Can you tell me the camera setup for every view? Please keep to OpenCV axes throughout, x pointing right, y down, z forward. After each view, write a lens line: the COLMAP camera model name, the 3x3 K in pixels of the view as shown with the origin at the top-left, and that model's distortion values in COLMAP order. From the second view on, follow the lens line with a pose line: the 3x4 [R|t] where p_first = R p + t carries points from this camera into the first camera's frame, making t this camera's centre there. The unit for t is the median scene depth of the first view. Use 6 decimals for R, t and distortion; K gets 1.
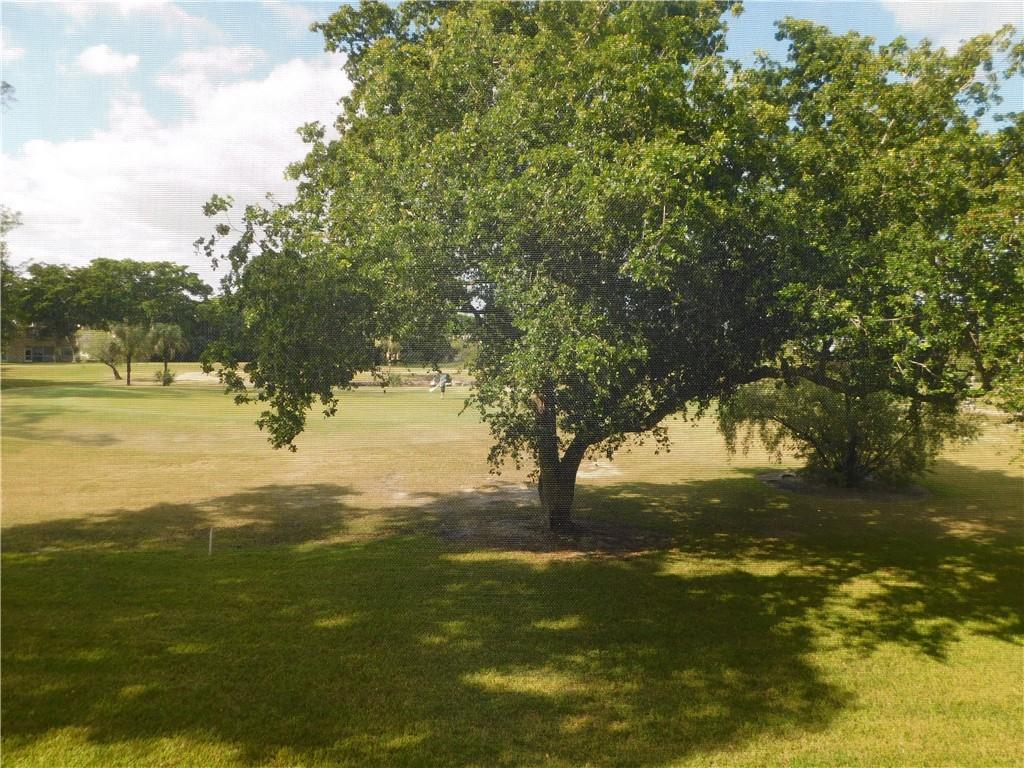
lens RADIAL K [[686.2, 0, 510.5], [0, 686.2, 390.4], [0, 0, 1]] dist [-0.067693, 0.058497]
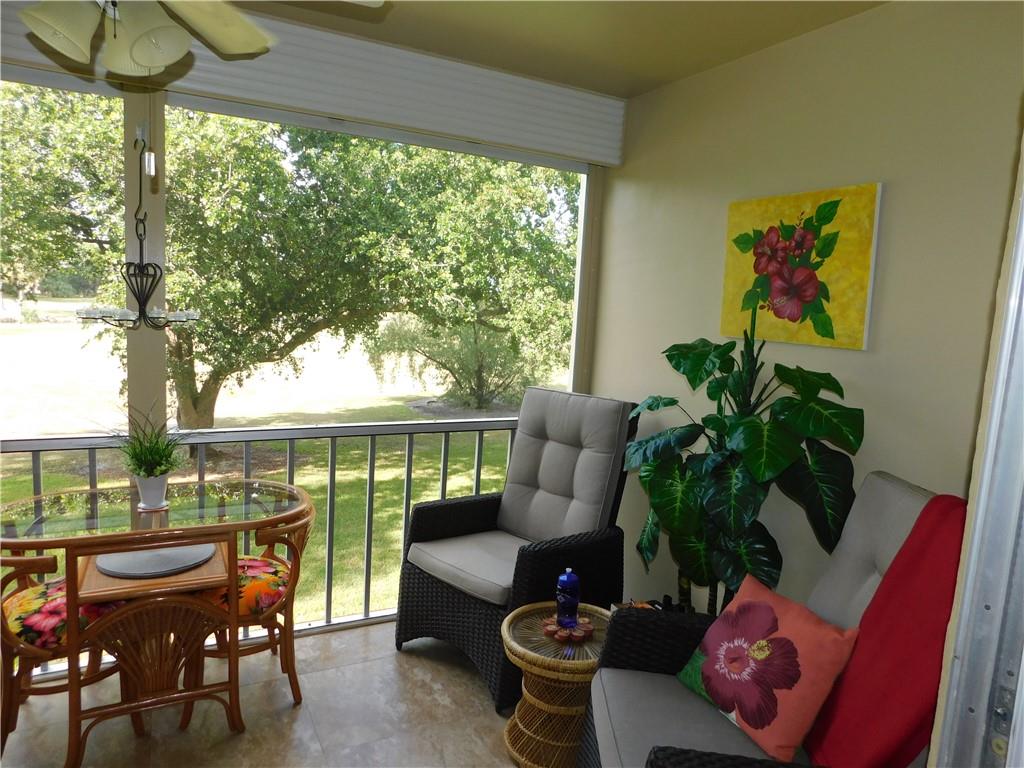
lens RADIAL K [[686.2, 0, 510.5], [0, 686.2, 390.4], [0, 0, 1]] dist [-0.067693, 0.058497]
pose [[0.902427, -0.035436, 0.429383, 0.038561], [-0.003230, 0.996027, 0.088989, 0.005540], [-0.430831, -0.081693, 0.898728, -0.084271]]
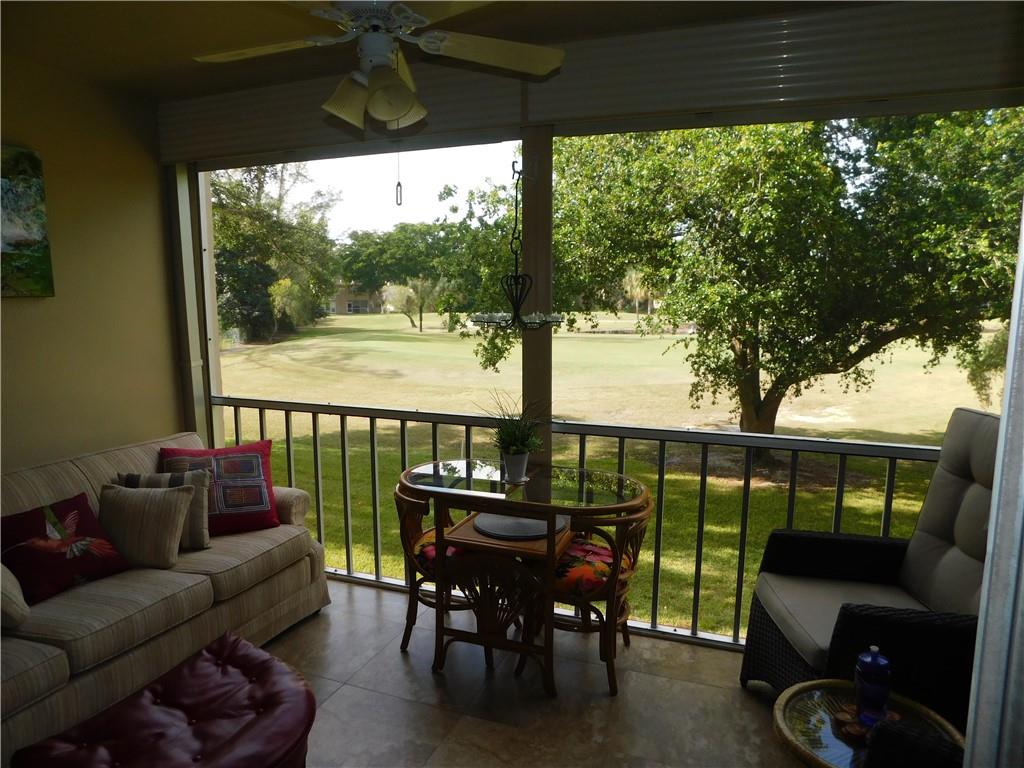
lens RADIAL K [[678.2, 0, 496.3], [0, 678.2, 395.4], [0, 0, 1]] dist [-0.059416, 0.034505]
pose [[0.916733, 0.037342, -0.397753, 0.073174], [-0.004195, 0.996467, 0.083883, 0.007022], [0.399480, -0.075230, 0.913650, -0.081156]]
